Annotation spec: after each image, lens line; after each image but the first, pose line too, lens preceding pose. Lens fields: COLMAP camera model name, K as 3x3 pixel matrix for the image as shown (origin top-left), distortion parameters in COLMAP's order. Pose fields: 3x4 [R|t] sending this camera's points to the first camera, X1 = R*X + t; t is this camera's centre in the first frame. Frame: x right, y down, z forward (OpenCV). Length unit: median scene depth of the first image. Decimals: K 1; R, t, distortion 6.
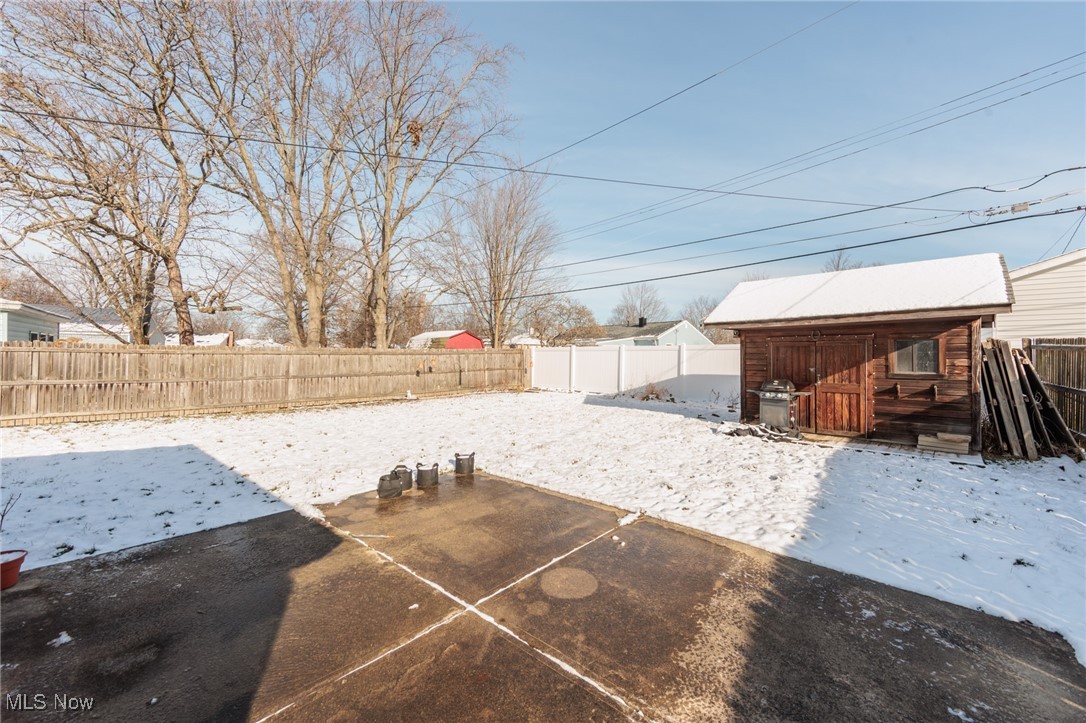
lens RADIAL K [[427.1, 0, 543.1], [0, 427.1, 358.8], [0, 0, 1]] dist [-0.003284, -0.000472]
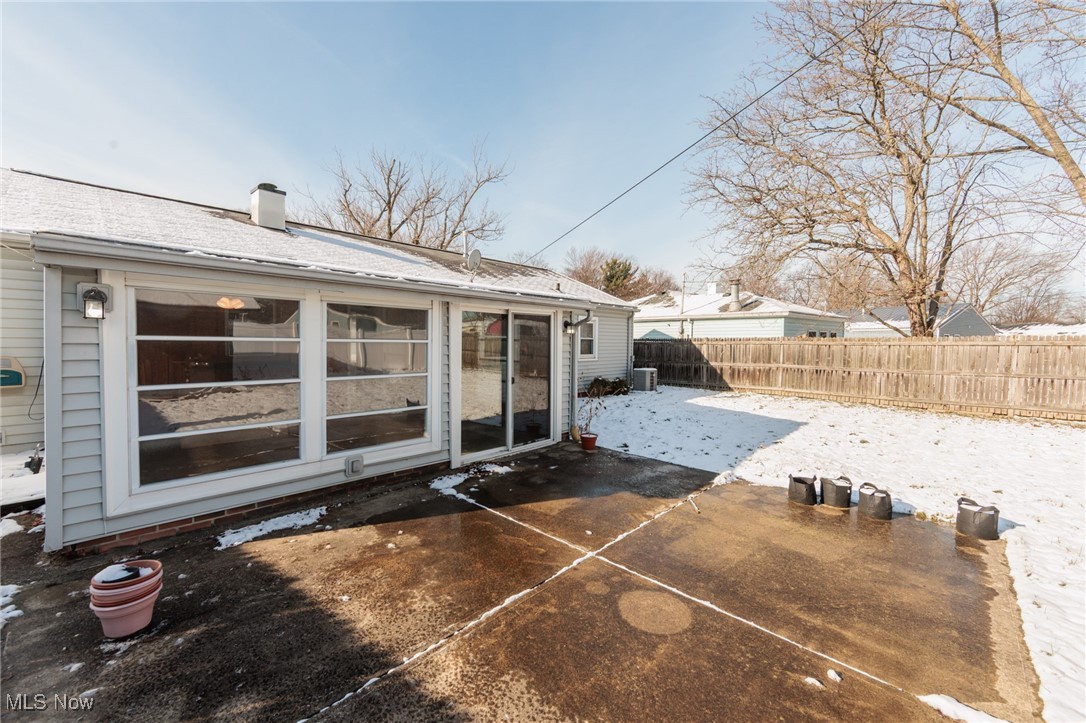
lens RADIAL K [[427.1, 0, 537.3], [0, 427.1, 357.1], [0, 0, 1]] dist [-0.003284, -0.000472]
pose [[-0.059006, 0.019167, -0.998074, 0.790480], [-0.012841, 0.999718, 0.019958, 0.021813], [0.998175, 0.013993, -0.058744, 0.732820]]
